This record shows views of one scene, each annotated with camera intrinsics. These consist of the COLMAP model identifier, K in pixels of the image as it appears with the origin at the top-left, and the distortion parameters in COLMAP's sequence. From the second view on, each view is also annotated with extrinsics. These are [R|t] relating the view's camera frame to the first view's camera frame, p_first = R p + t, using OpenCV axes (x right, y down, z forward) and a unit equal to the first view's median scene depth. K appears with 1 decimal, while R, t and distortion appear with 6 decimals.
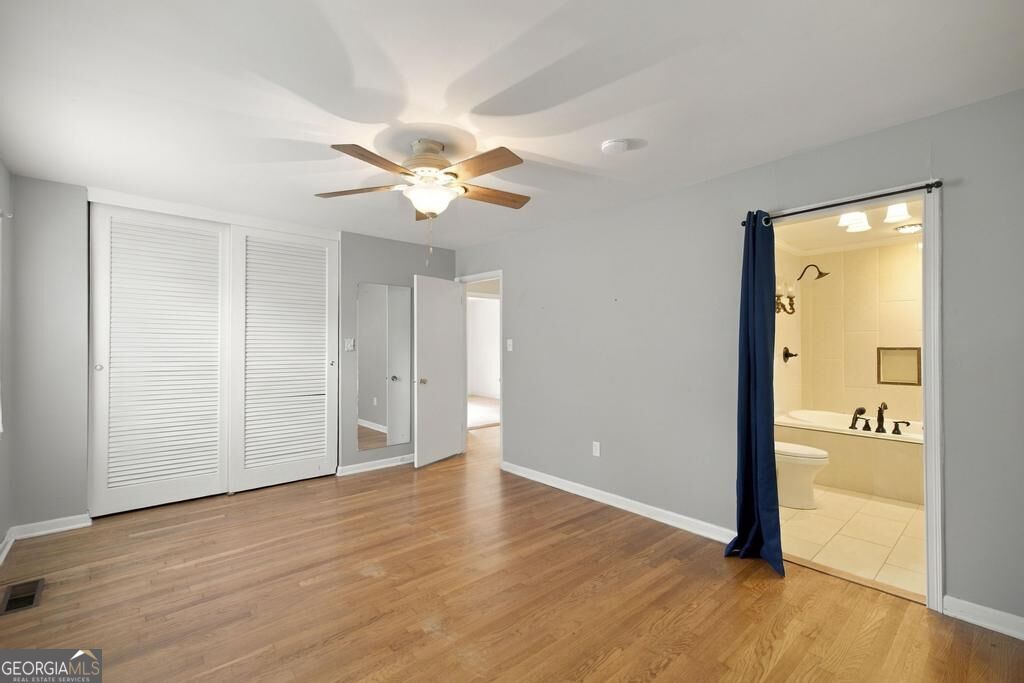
lens RADIAL K [[443.9, 0, 510.2], [0, 443.9, 345.4], [0, 0, 1]] dist [0.002497, 0.000291]
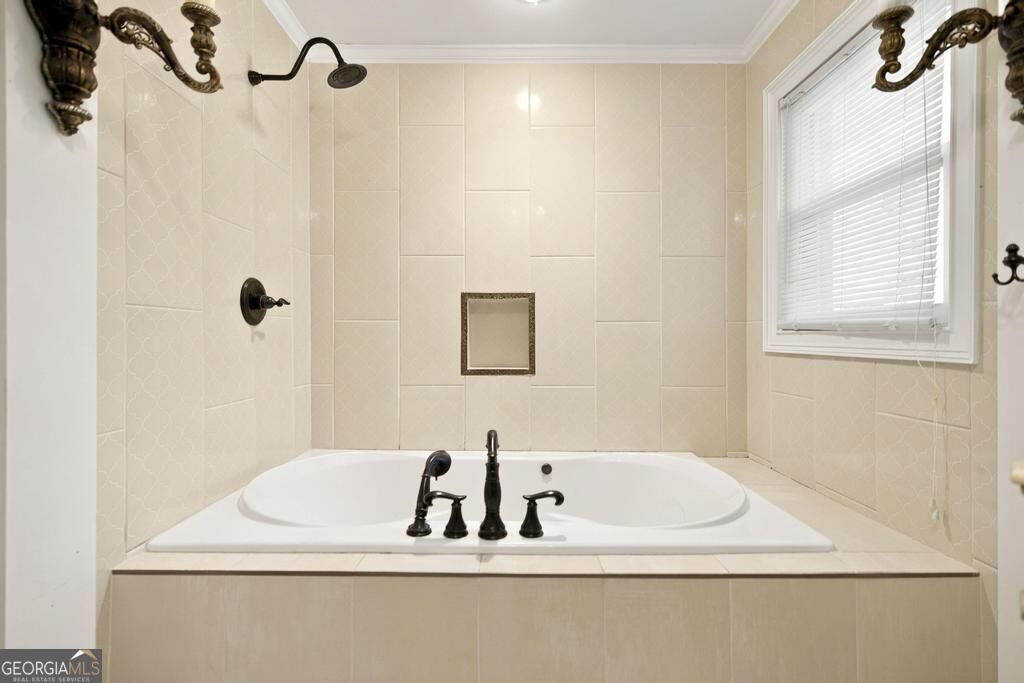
lens RADIAL K [[507.4, 0, 510.9], [0, 507.4, 338.5], [0, 0, 1]] dist [0.009615, -0.000980]
pose [[0.665078, 0.002701, 0.746769, 0.541655], [0.000328, 0.999992, -0.003909, 0.058030], [-0.746774, 0.002844, 0.665072, 0.706112]]
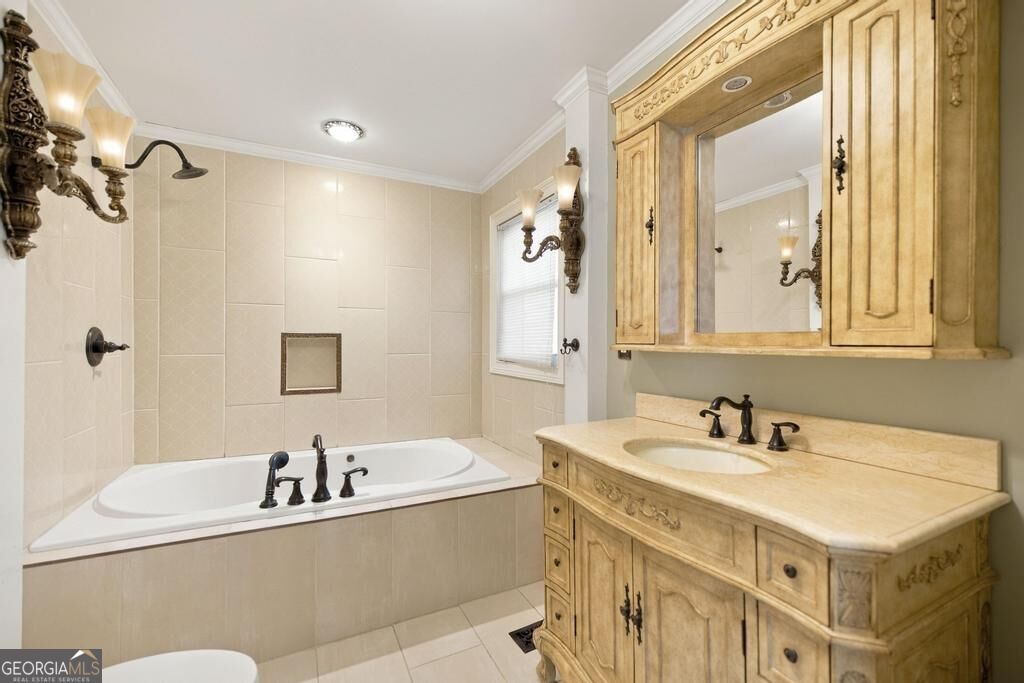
lens RADIAL K [[443.9, 0, 526.3], [0, 443.9, 338.8], [0, 0, 1]] dist [0.002497, 0.000291]
pose [[0.245811, 0.012922, 0.969232, 0.382209], [-0.000047, 0.999911, -0.013319, 0.022329], [-0.969318, 0.003228, 0.245790, 0.612570]]
